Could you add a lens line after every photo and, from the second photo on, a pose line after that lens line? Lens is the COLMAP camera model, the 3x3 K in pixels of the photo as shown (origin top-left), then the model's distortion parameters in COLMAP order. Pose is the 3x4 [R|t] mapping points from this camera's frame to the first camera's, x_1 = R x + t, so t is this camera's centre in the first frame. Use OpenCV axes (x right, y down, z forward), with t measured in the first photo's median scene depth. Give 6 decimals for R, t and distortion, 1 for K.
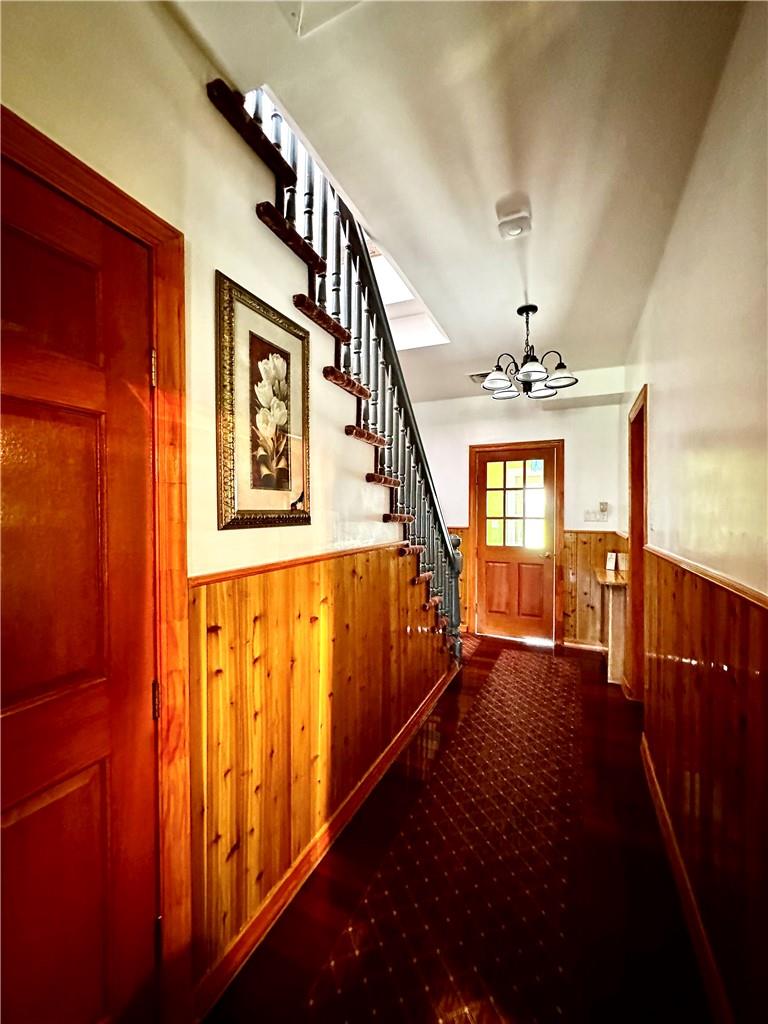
lens RADIAL K [[409.5, 0, 383.5], [0, 409.5, 511.3], [0, 0, 1]] dist [0.002050, 0.000125]
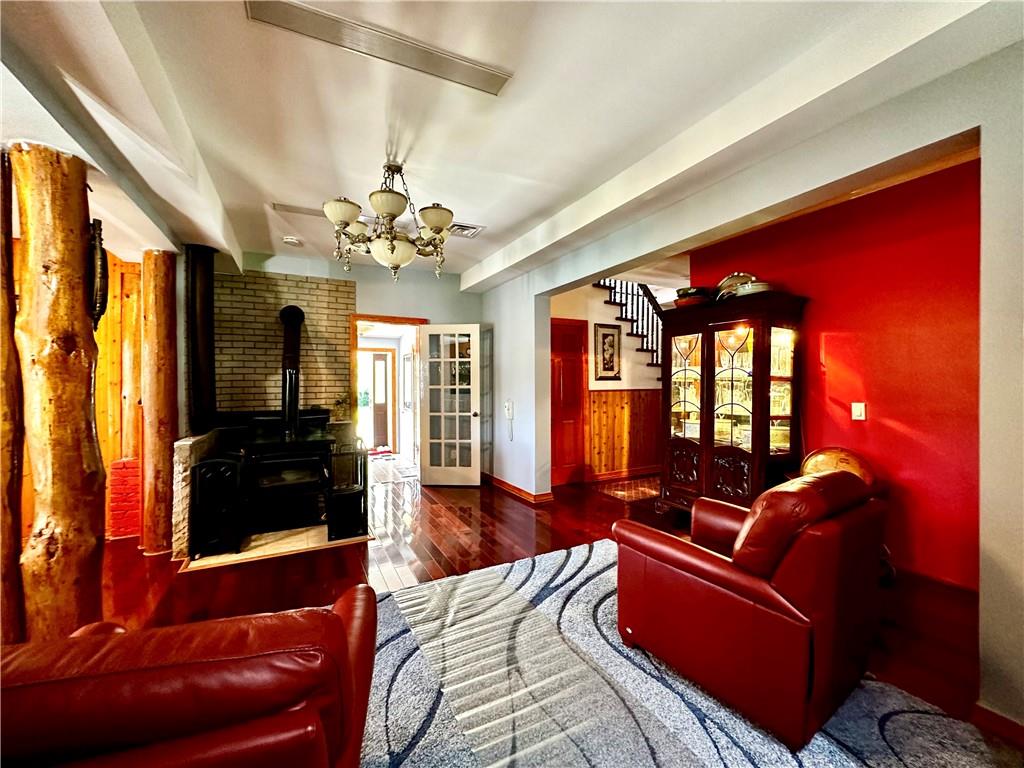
lens RADIAL K [[409.5, 0, 507.1], [0, 409.5, 381.5], [0, 0, 1]] dist [0.002050, 0.000125]
pose [[0.795186, -0.001648, -0.606363, 1.331955], [0.001616, 0.999999, -0.000599, 0.049777], [0.606363, -0.000504, 0.795188, -2.710407]]
